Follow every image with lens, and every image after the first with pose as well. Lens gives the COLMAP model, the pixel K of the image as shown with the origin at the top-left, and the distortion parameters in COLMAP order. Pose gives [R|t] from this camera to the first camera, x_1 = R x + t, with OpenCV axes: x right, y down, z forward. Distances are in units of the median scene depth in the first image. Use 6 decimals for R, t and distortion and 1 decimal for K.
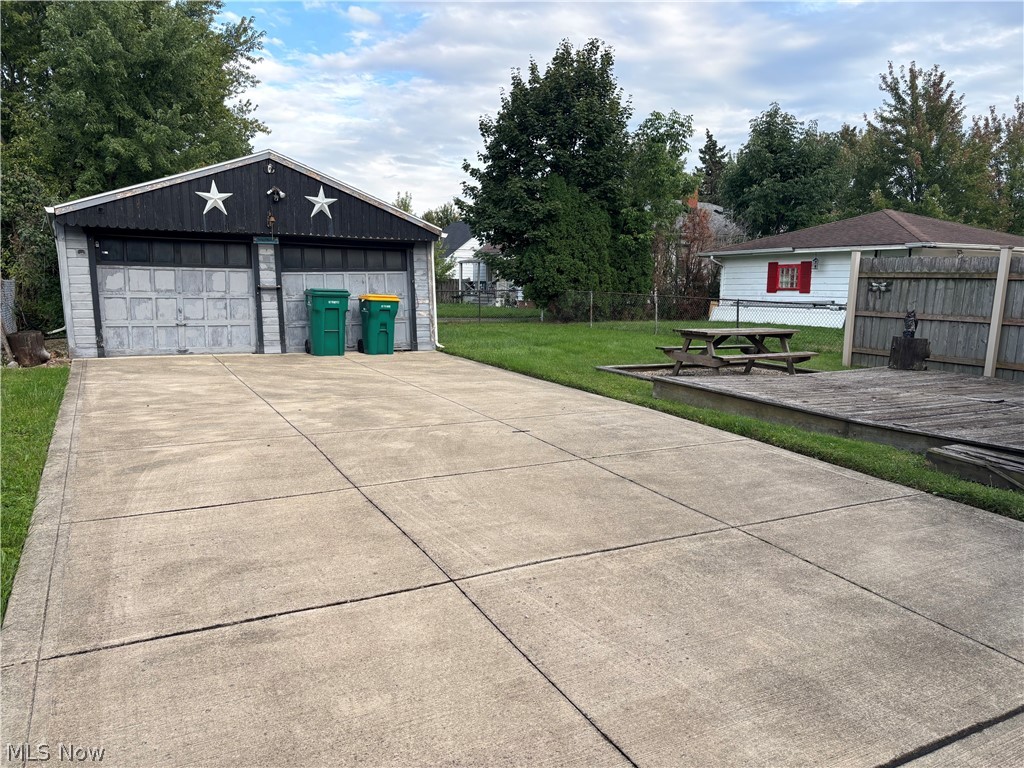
lens RADIAL K [[757.9, 0, 512.0], [0, 757.9, 384.0], [0, 0, 1]] dist [0.003776, 0.000291]
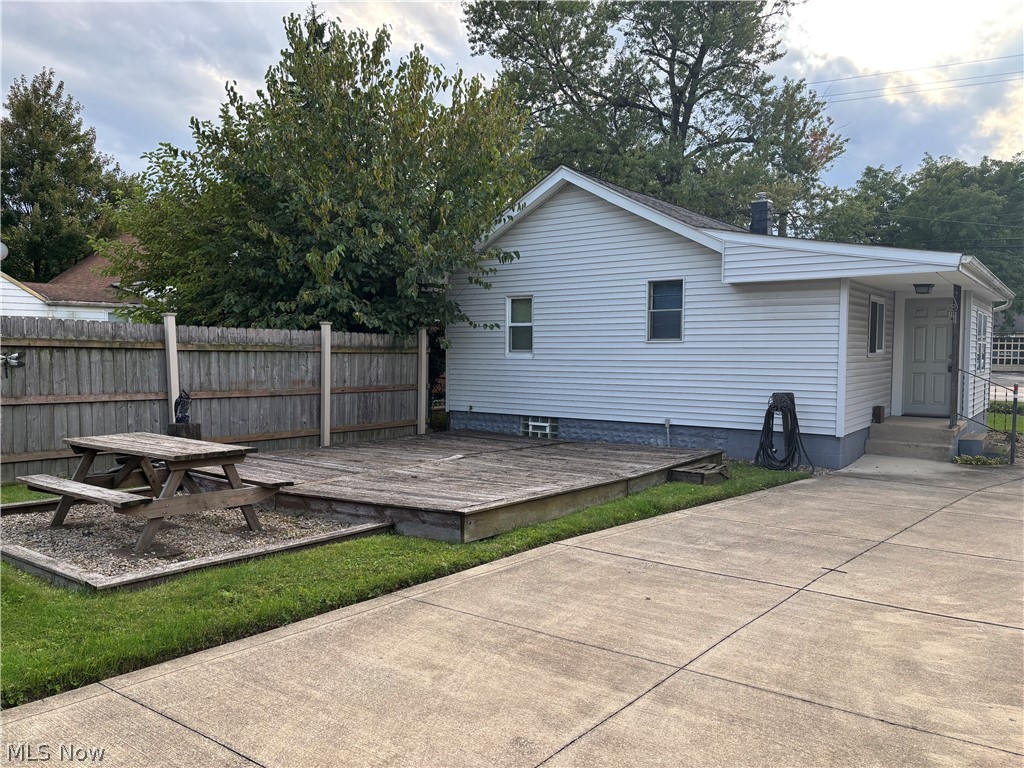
lens RADIAL K [[757.9, 0, 512.0], [0, 757.9, 384.0], [0, 0, 1]] dist [0.003776, 0.000291]
pose [[-0.415484, -0.054704, 0.907954, -0.319953], [0.105663, 0.988529, 0.107911, -0.142834], [-0.903443, 0.140773, -0.404938, 0.943765]]
